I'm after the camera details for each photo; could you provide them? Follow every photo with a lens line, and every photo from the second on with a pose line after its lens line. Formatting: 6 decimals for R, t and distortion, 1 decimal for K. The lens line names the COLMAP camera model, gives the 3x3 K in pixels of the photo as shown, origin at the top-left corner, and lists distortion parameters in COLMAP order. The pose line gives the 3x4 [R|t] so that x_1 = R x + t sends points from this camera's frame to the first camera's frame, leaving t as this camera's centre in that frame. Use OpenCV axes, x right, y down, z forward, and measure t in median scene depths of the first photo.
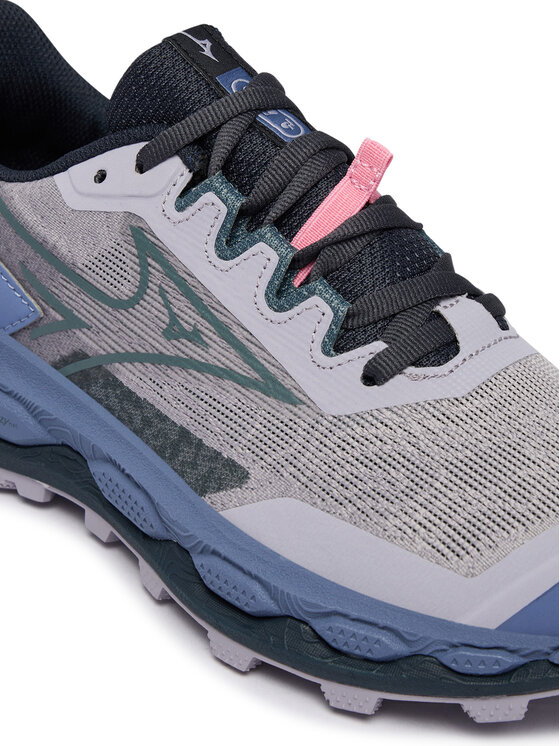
lens RADIAL K [[2147.7, 0, 280.0], [0, 2147.7, 373.0], [0, 0, 1]] dist [-0.425329, 0.113322]
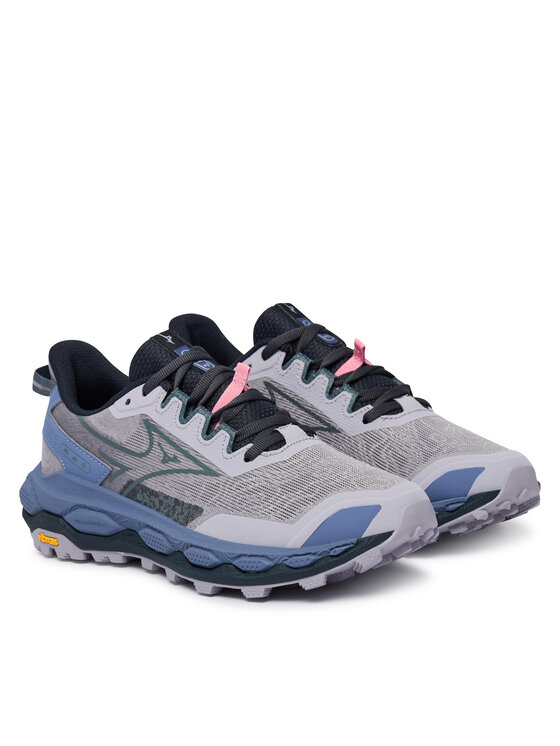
lens RADIAL K [[2192.5, 0, 280.0], [0, 2192.5, 373.0], [0, 0, 1]] dist [0.083048, 0.302936]
pose [[0.987063, -0.148307, -0.060930, 0.223516], [0.131934, 0.967225, -0.216954, 0.410165], [0.091109, 0.206108, 0.974278, -1.255477]]
